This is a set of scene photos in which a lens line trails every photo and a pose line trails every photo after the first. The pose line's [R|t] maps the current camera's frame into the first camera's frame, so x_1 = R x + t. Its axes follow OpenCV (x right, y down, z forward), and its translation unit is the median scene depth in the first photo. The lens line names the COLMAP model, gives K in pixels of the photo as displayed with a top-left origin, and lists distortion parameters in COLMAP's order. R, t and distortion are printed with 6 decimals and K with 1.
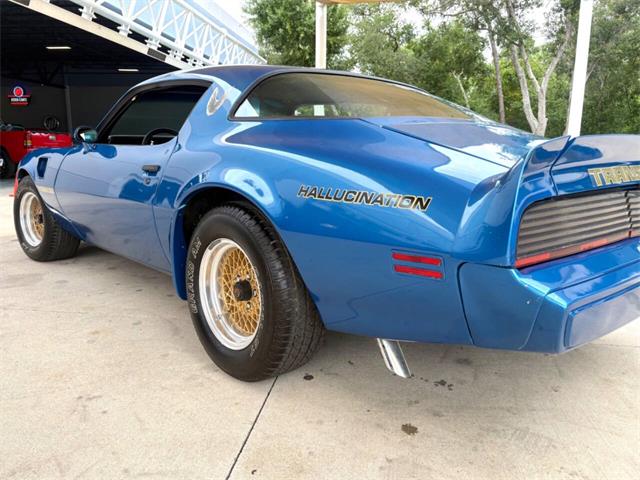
lens RADIAL K [[524.1, 0, 320.0], [0, 524.1, 240.0], [0, 0, 1]] dist [0.016338, -0.002639]
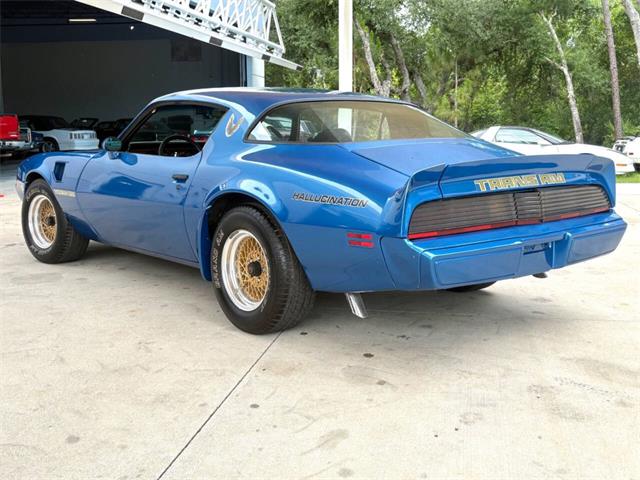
lens RADIAL K [[882.2, 0, 320.0], [0, 882.2, 240.0], [0, 0, 1]] dist [0.110098, -0.000056]
pose [[0.998582, -0.006620, -0.052816, 0.134872], [0.005094, 0.999567, -0.028985, 0.085368], [0.052985, 0.028675, 0.998184, -1.206801]]
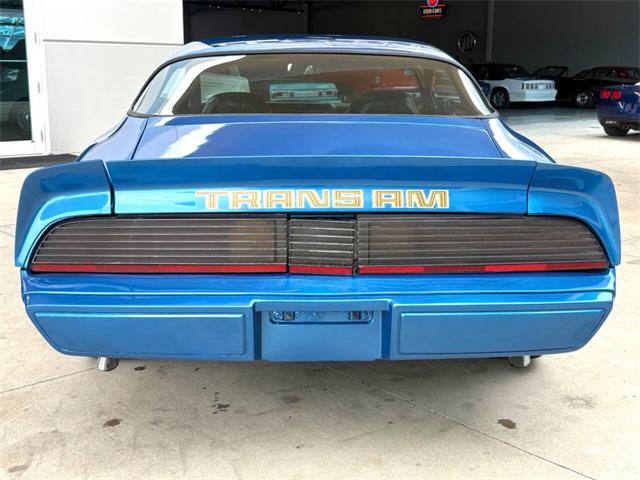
lens RADIAL K [[882.2, 0, 320.0], [0, 882.2, 240.0], [0, 0, 1]] dist [0.110098, -0.000056]
pose [[0.720820, 0.131202, -0.680592, 1.299585], [-0.113026, 0.991028, 0.071339, -0.135700], [0.683845, 0.025502, 0.729181, -0.012876]]
